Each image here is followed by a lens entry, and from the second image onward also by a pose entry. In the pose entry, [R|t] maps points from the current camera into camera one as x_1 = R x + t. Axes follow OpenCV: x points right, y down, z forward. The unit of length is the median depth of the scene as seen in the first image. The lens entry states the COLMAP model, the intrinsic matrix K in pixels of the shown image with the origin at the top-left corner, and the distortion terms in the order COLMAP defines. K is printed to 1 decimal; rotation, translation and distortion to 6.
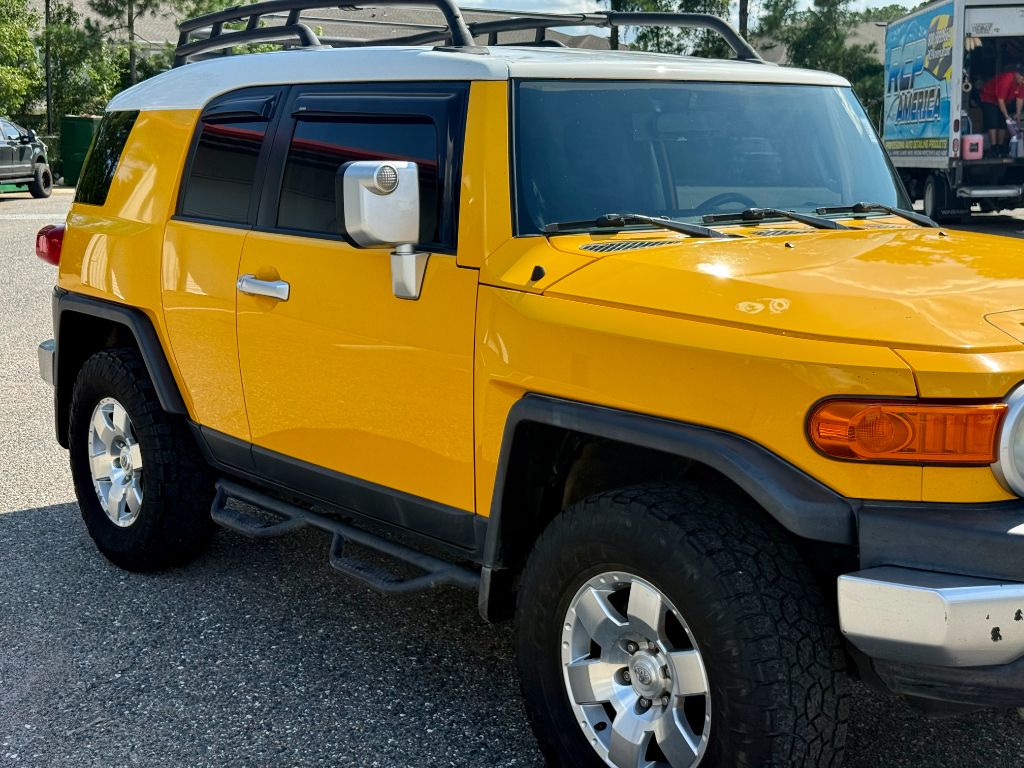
lens RADIAL K [[1396.0, 0, 490.6], [0, 1396.0, 383.9], [0, 0, 1]] dist [0.112529, -0.026473]
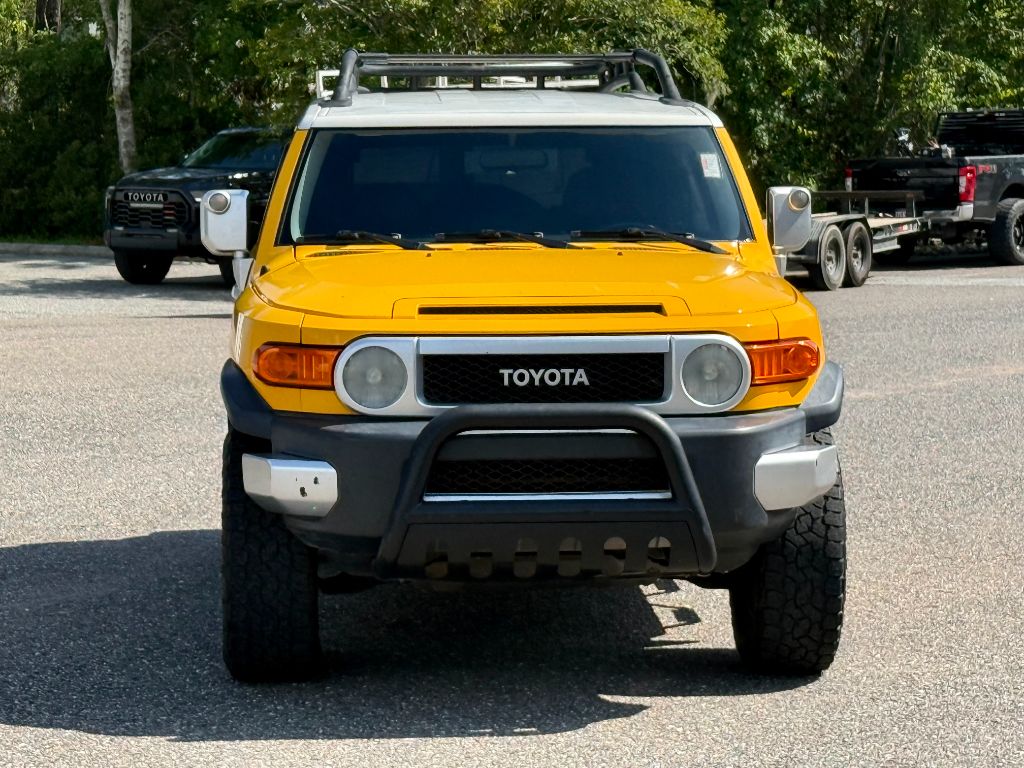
lens RADIAL K [[3352.3, 0, 512.0], [0, 3352.3, 384.0], [0, 0, 1]] dist [0.237470, 0.653703]
pose [[0.800242, 0.038088, -0.598466, 2.055329], [-0.095921, 0.993261, -0.065048, 0.206360], [0.591956, 0.109460, 0.798503, -1.372492]]
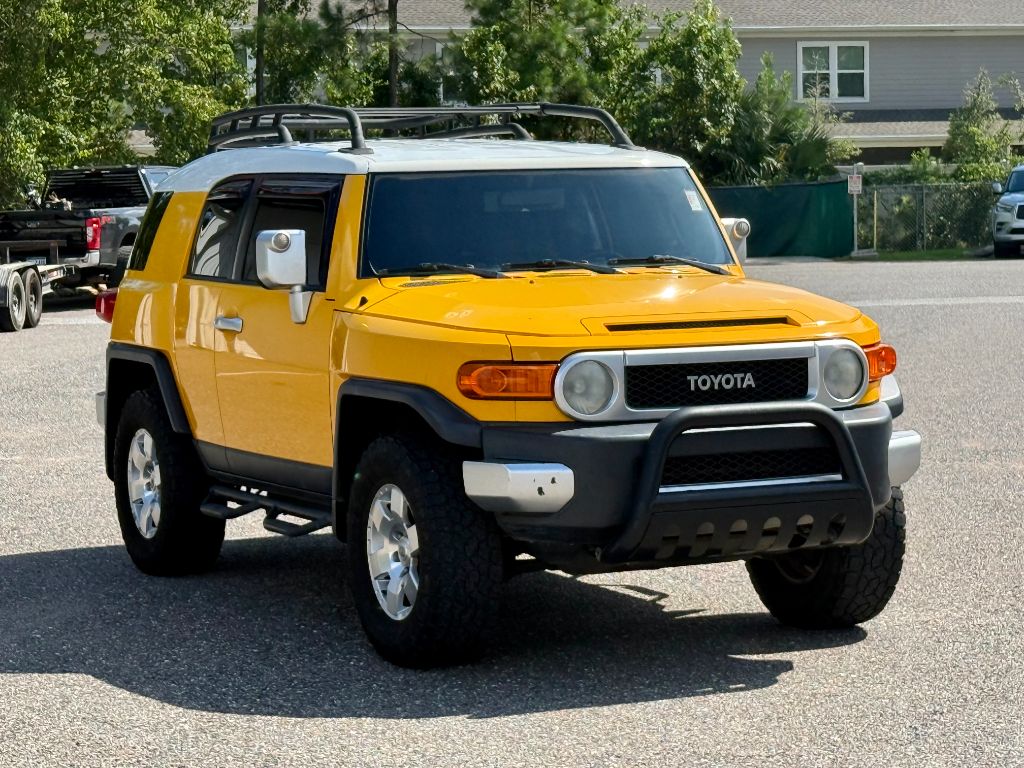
lens RADIAL K [[3040.1, 0, 512.0], [0, 3040.1, 384.0], [0, 0, 1]] dist [0.242961, -0.429264]
pose [[0.971201, -0.004856, -0.238213, 0.914513], [-0.019750, 0.994711, -0.100800, 0.318135], [0.237443, 0.102602, 0.965968, -2.008559]]
